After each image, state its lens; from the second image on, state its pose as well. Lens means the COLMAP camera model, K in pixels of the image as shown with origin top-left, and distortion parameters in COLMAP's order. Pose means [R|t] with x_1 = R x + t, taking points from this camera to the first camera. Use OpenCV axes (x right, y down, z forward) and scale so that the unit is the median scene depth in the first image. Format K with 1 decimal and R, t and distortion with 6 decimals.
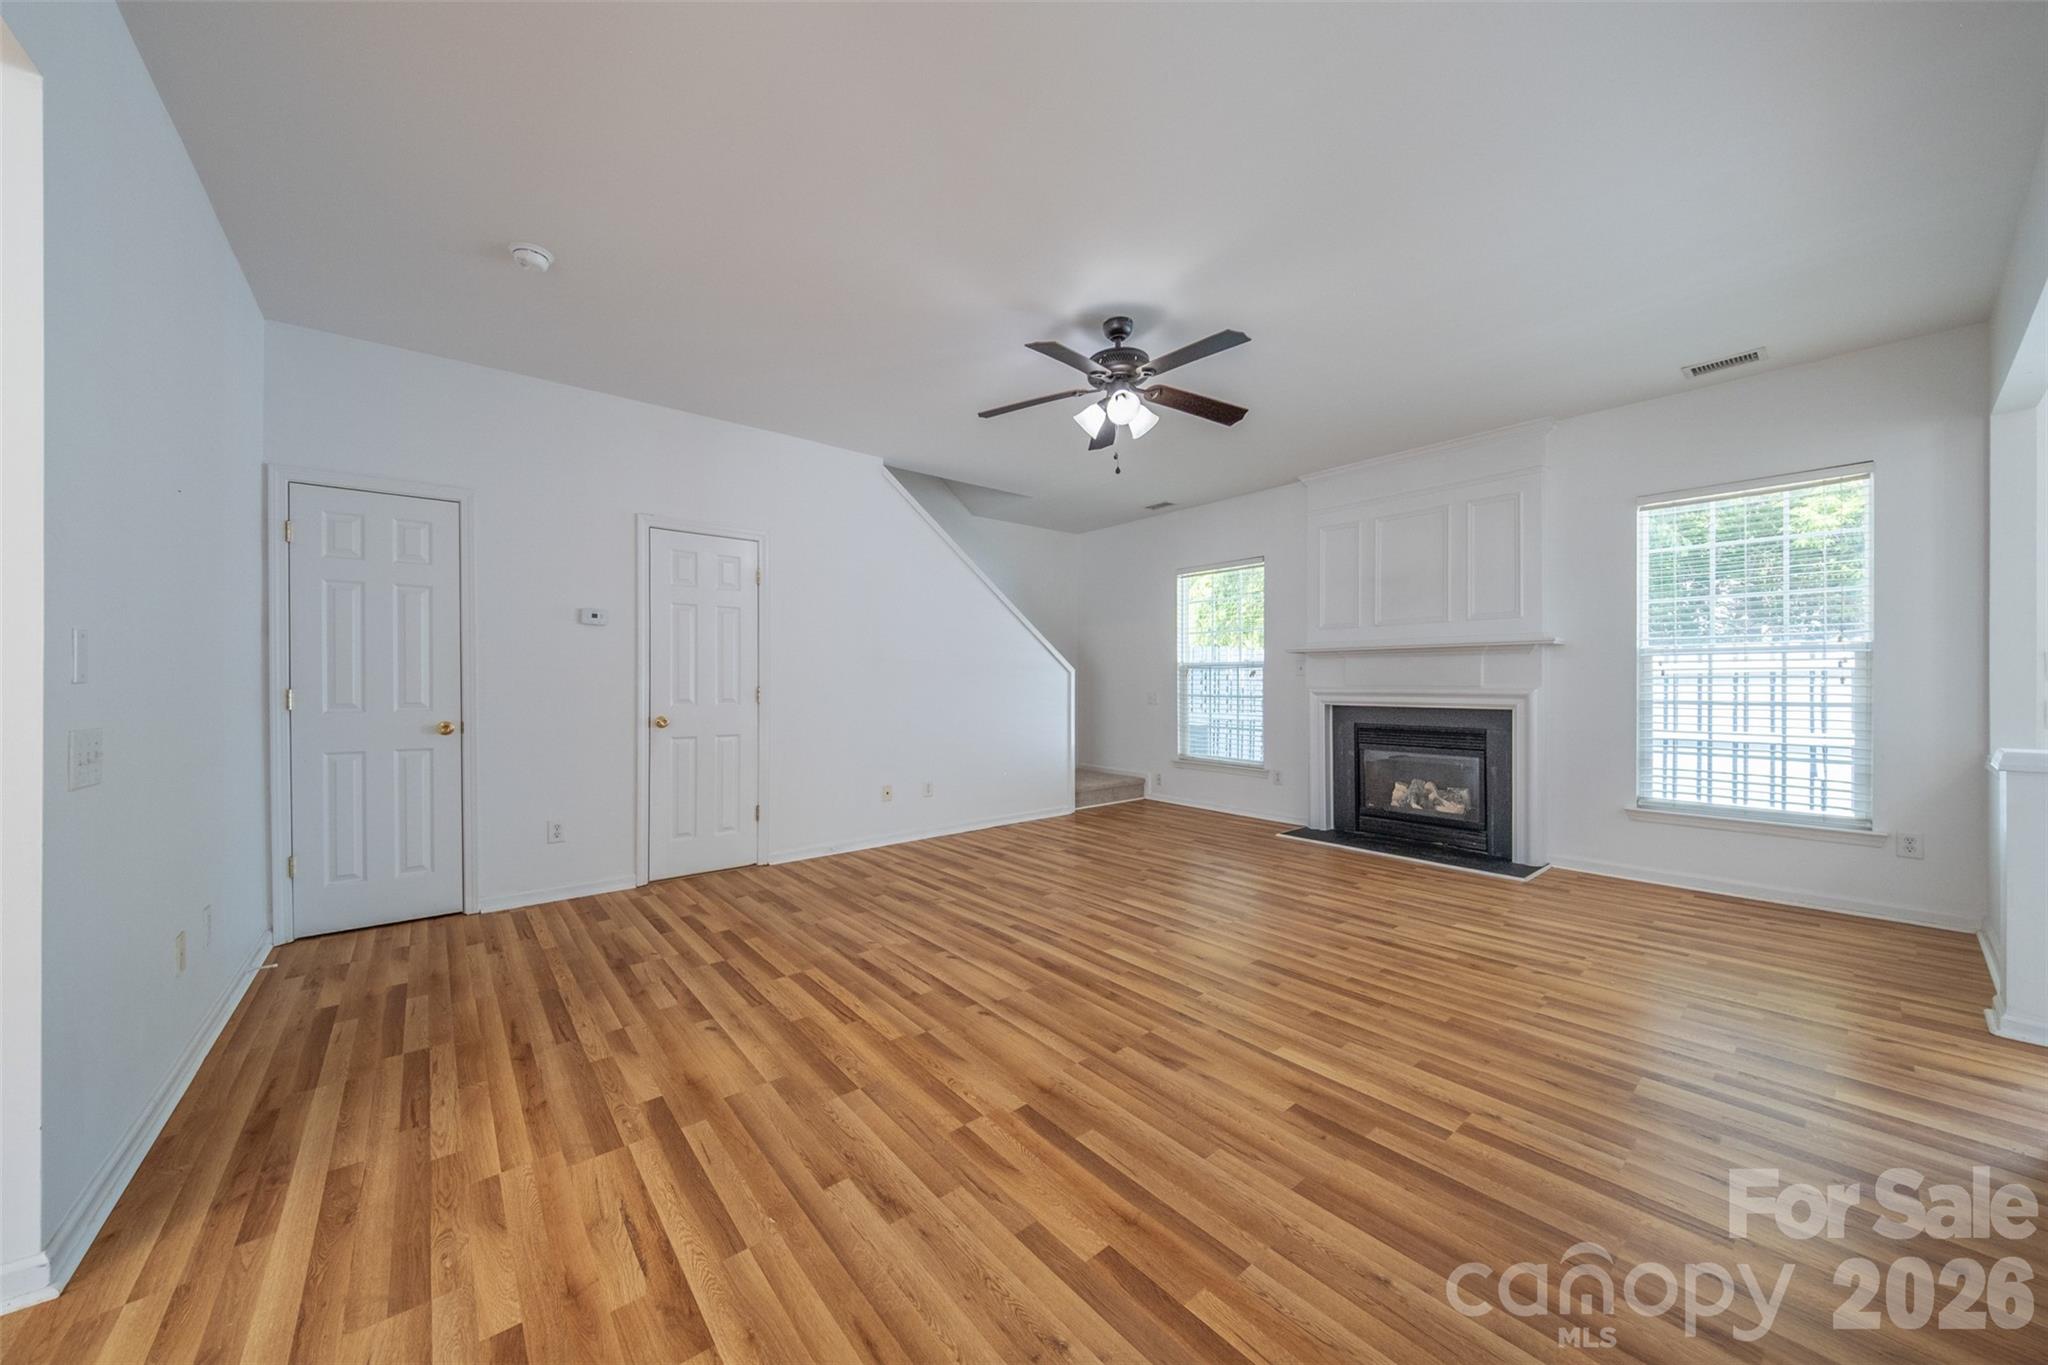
lens RADIAL K [[715.7, 0, 1032.5], [0, 715.7, 682.0], [0, 0, 1]] dist [0.002633, -0.003061]
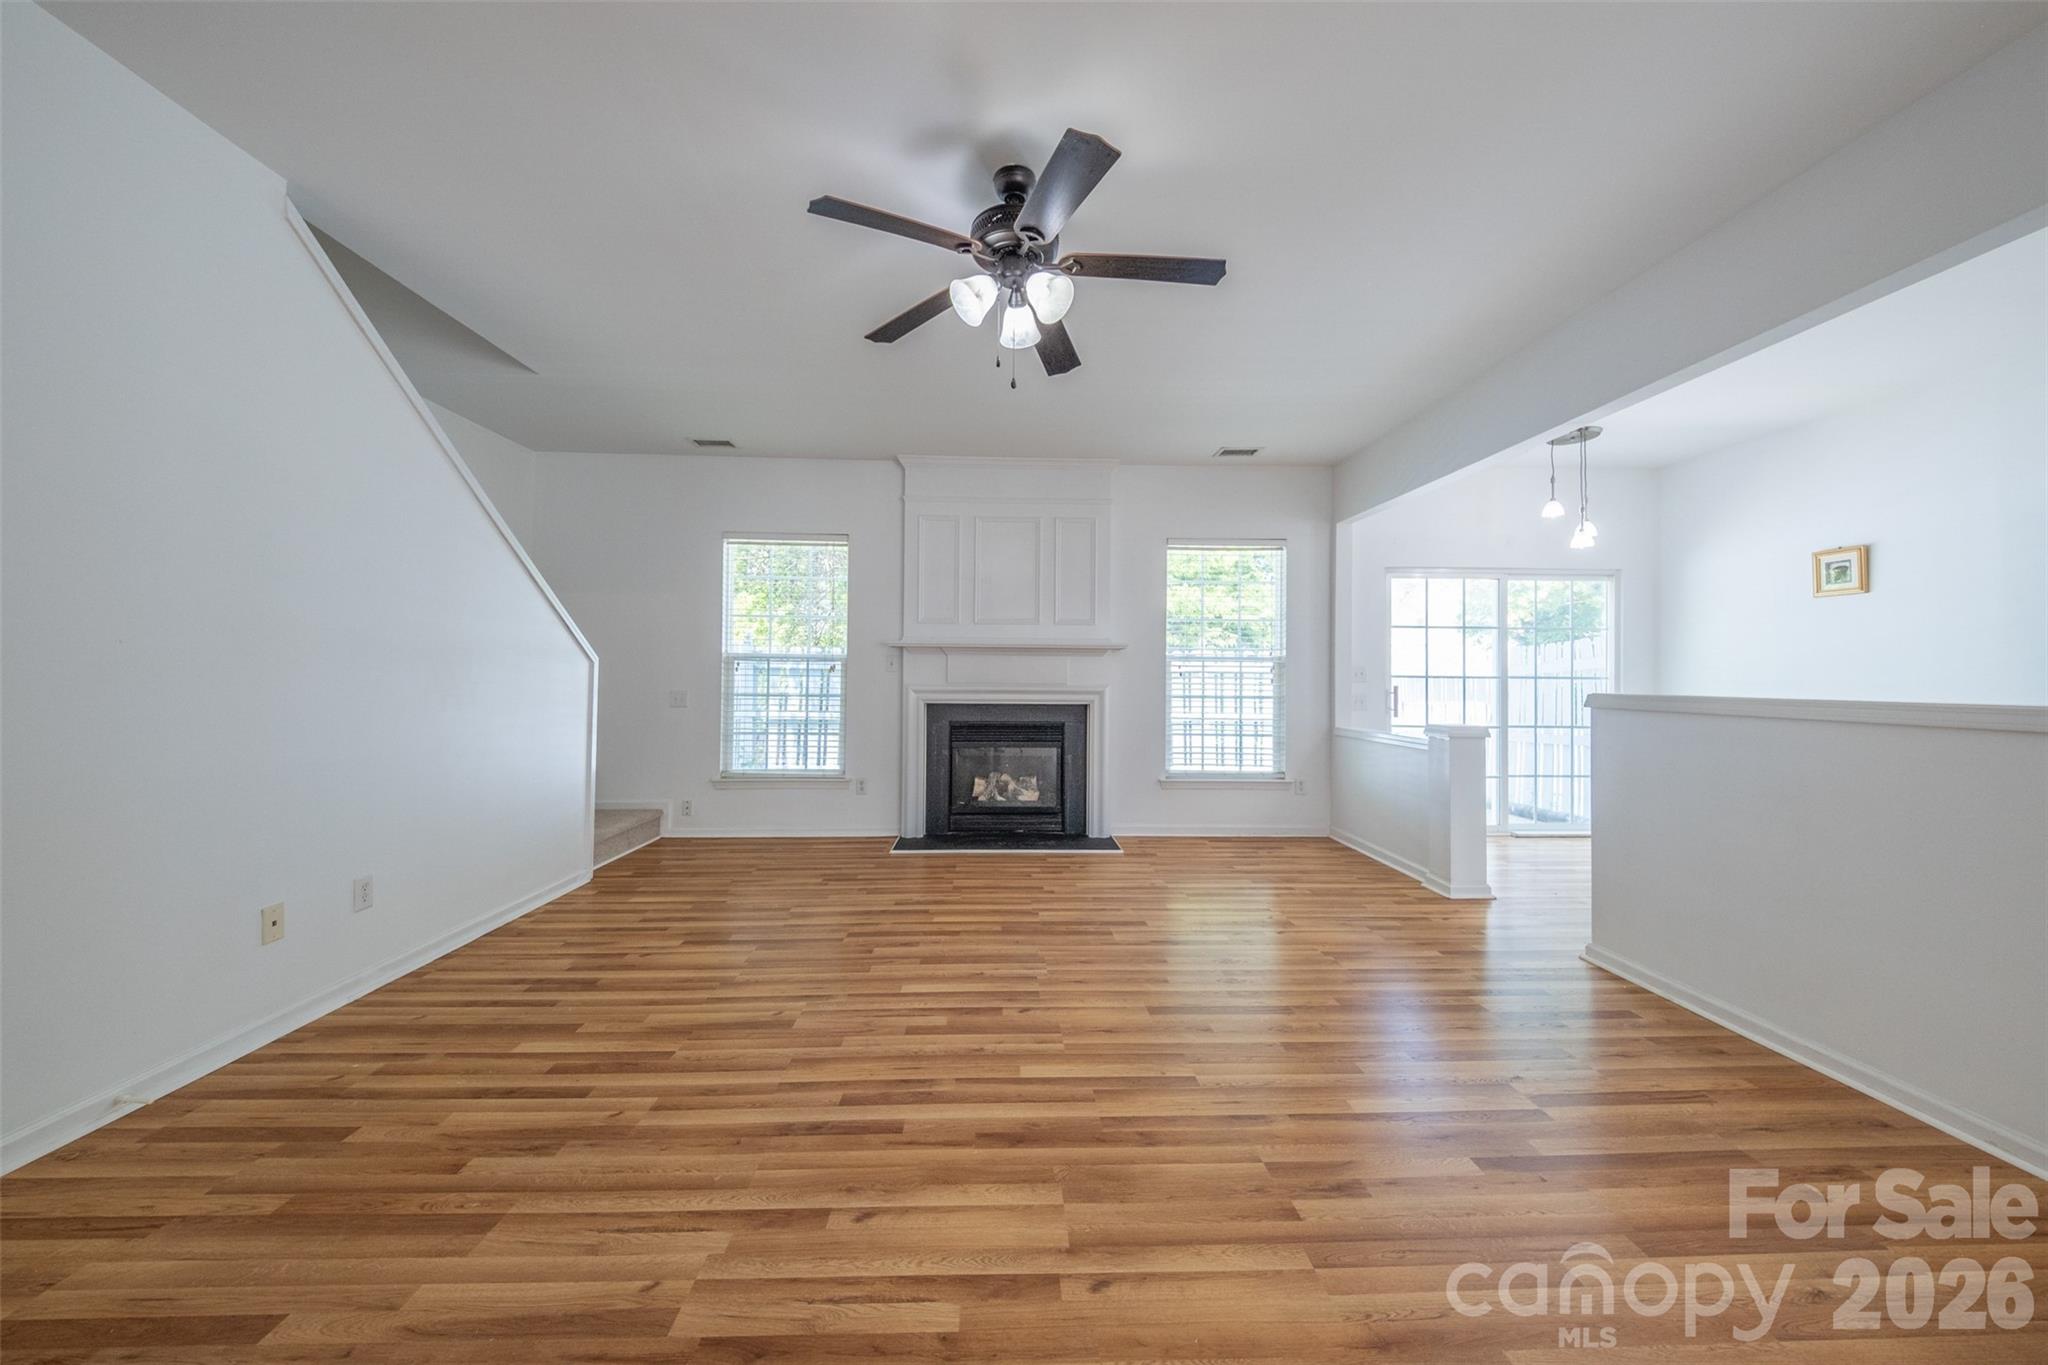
lens RADIAL K [[715.7, 0, 1037.6], [0, 715.7, 669.3], [0, 0, 1]] dist [0.002633, -0.003061]
pose [[0.609784, 0.010599, 0.792497, -0.343455], [-0.007889, 0.999942, -0.007303, -0.010378], [-0.792528, -0.001799, 0.609833, 0.436753]]
